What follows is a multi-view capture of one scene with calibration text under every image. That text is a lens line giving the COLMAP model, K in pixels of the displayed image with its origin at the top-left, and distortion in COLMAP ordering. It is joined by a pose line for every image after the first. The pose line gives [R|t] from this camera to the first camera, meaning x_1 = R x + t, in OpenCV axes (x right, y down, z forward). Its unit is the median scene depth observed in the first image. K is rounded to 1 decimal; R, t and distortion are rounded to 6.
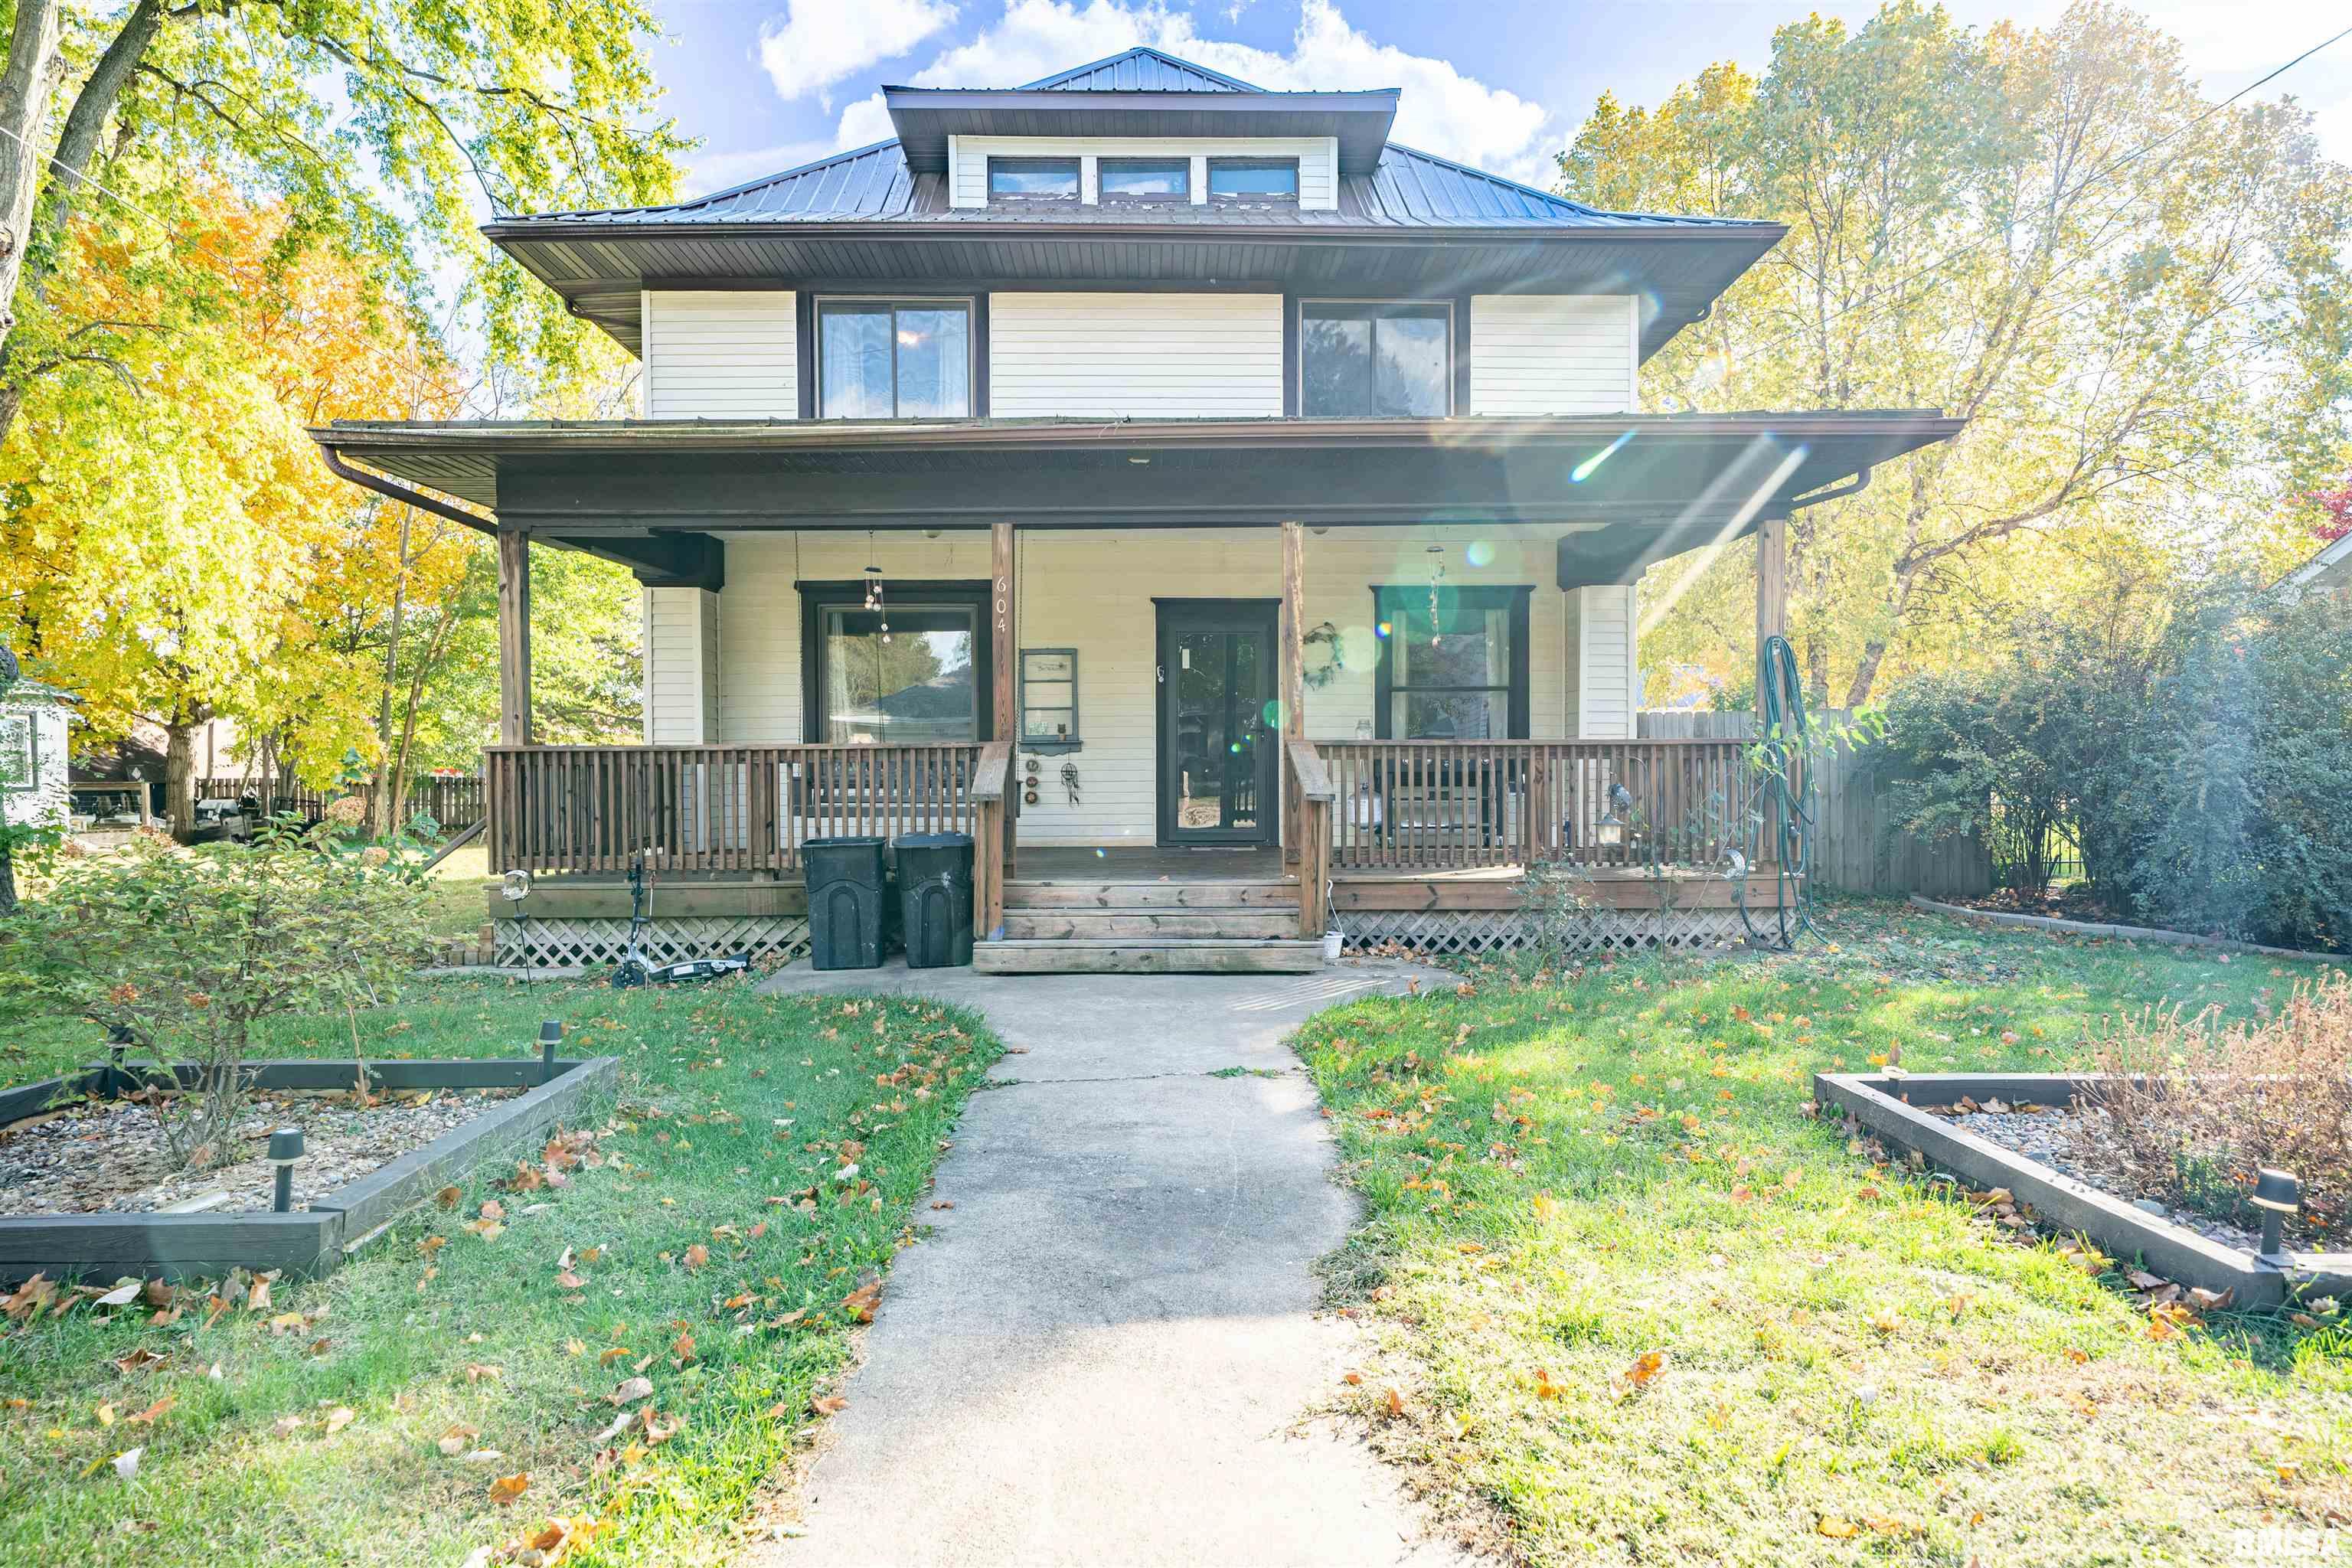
lens RADIAL K [[1373.5, 0, 1171.4], [0, 1373.5, 785.3], [0, 0, 1]] dist [0.044441, 0.000512]
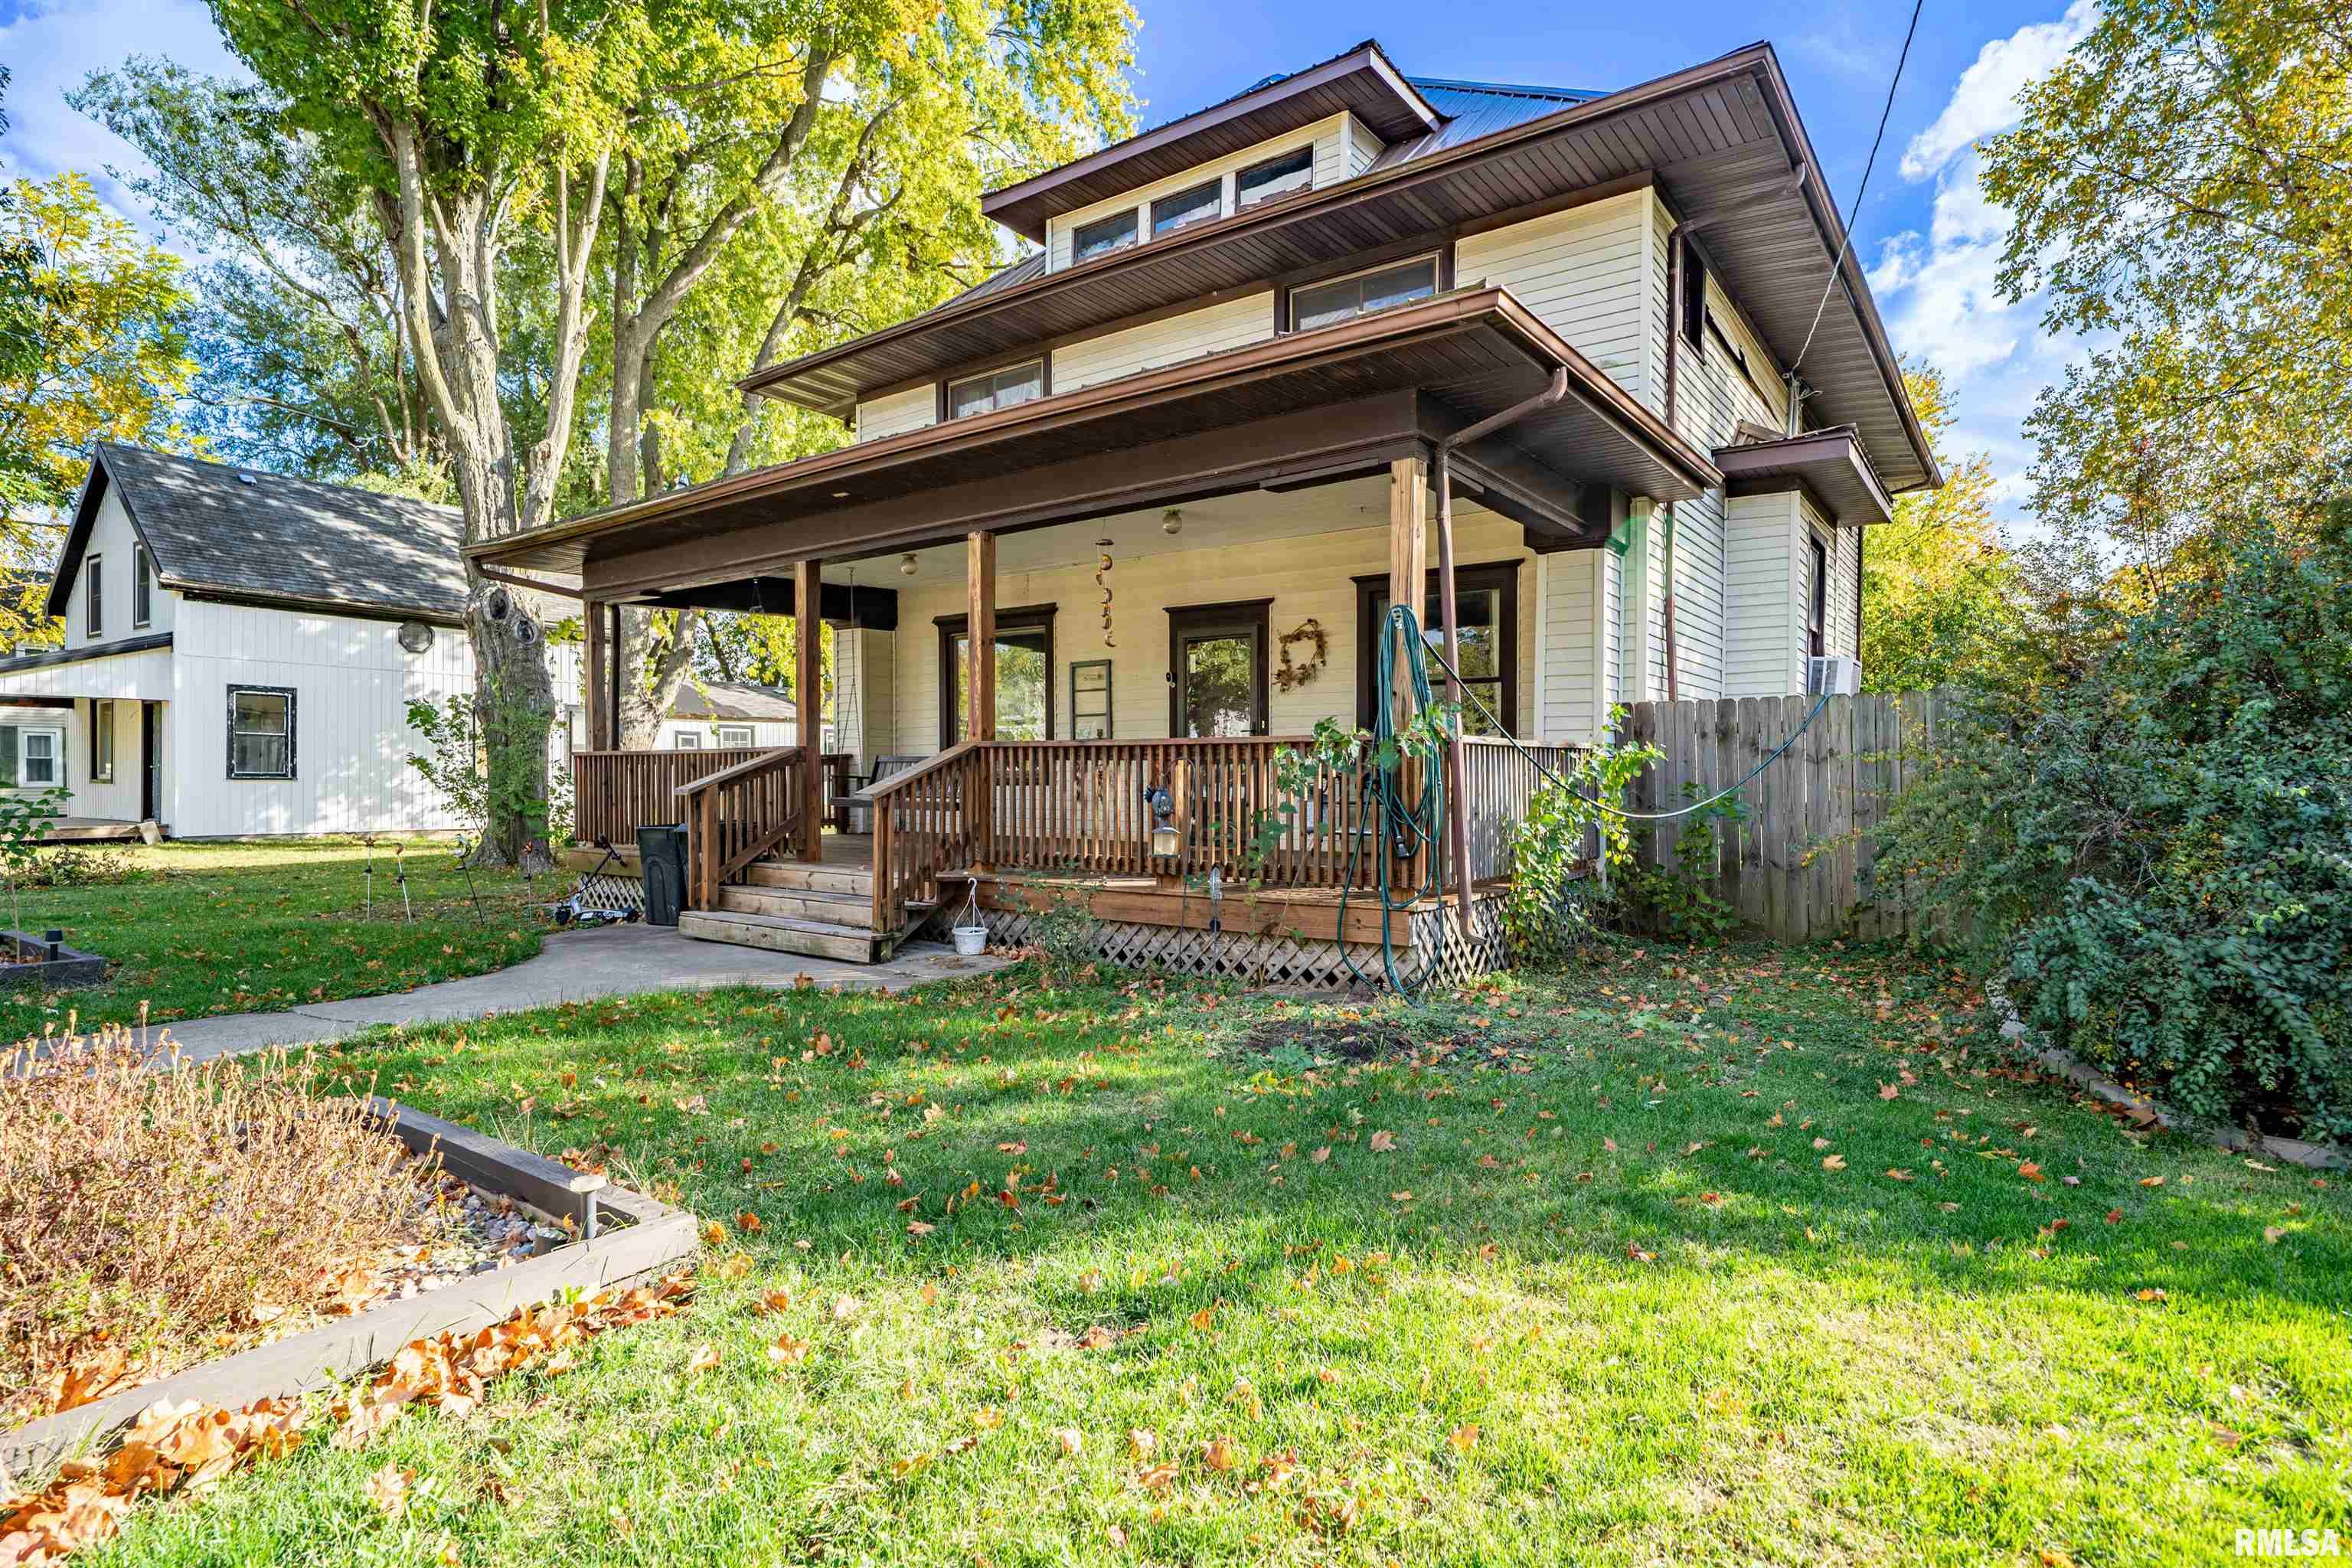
lens RADIAL K [[1198.8, 0, 1179.2], [0, 1198.8, 788.0], [0, 0, 1]] dist [0.020805, 0.000121]
pose [[0.798369, 0.014032, -0.602005, 0.547307], [-0.014615, 0.999885, 0.003924, -0.002277], [0.601991, 0.005666, 0.798483, 0.276098]]
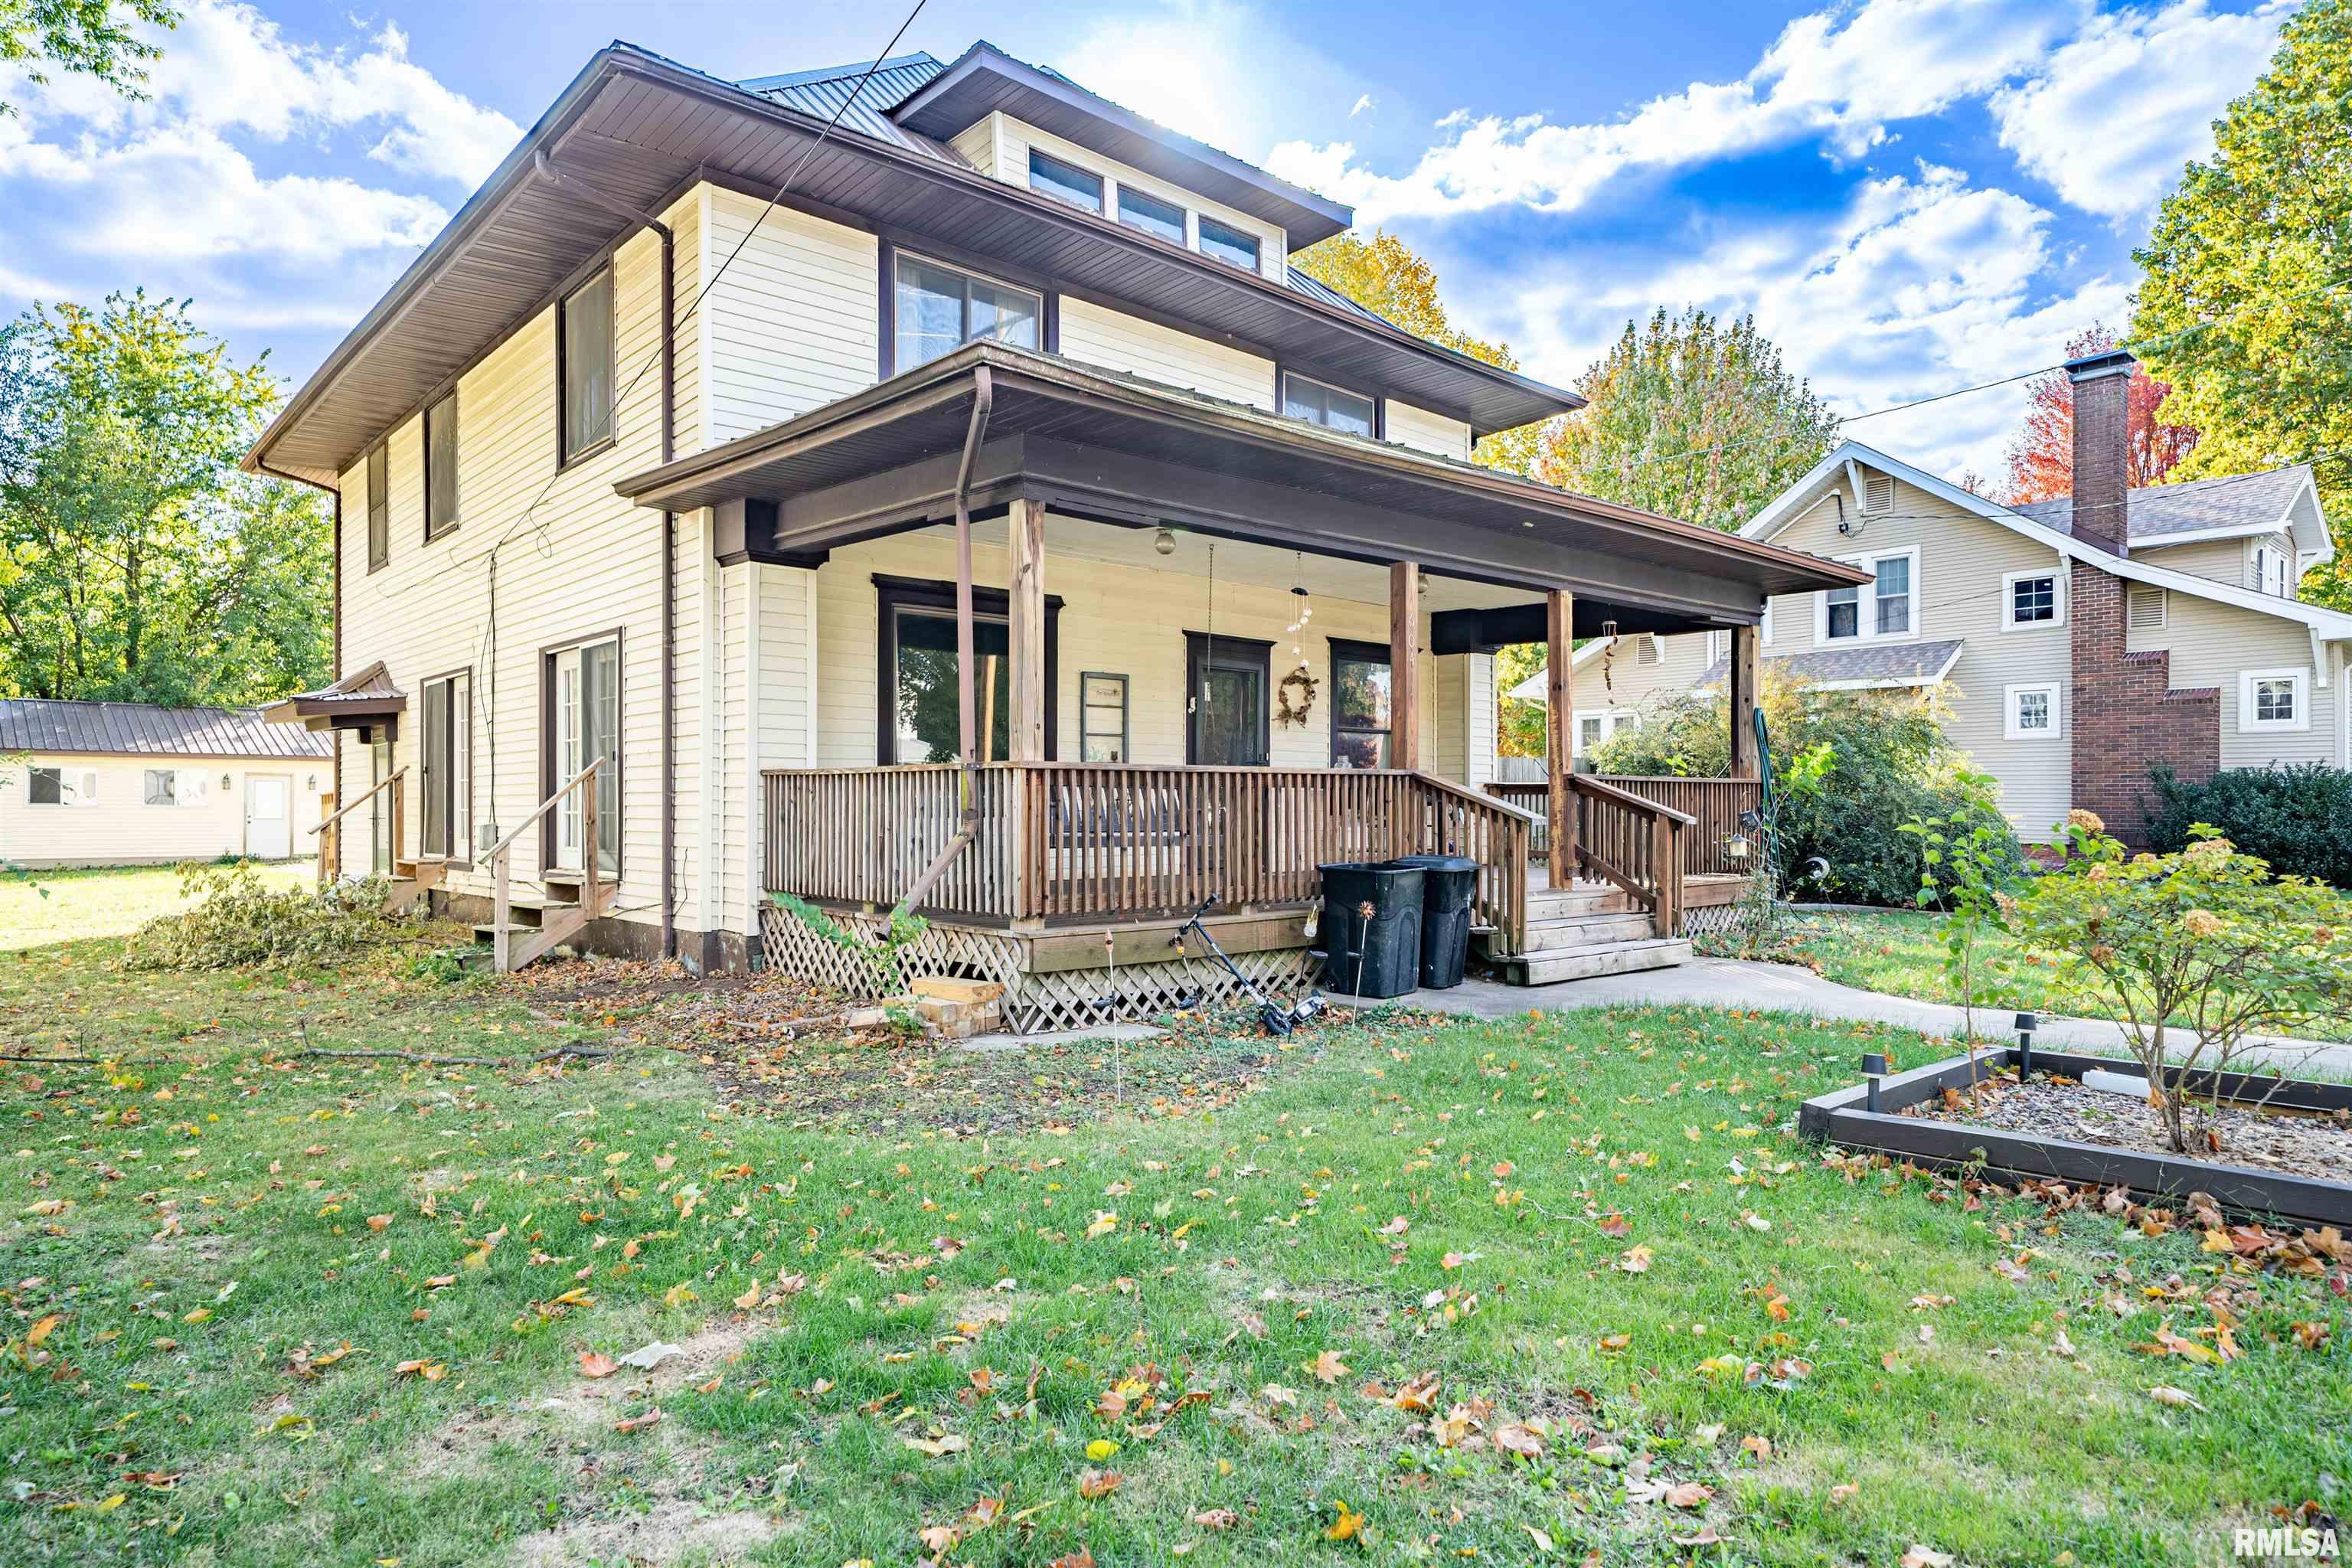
lens RADIAL K [[1373.5, 0, 1175.5], [0, 1373.5, 785.4], [0, 0, 1]] dist [0.044441, 0.000512]
pose [[0.752193, 0.015937, 0.658751, -0.686875], [0.002897, 0.999618, -0.027491, 0.006290], [-0.658937, 0.022586, 0.751859, 0.242823]]
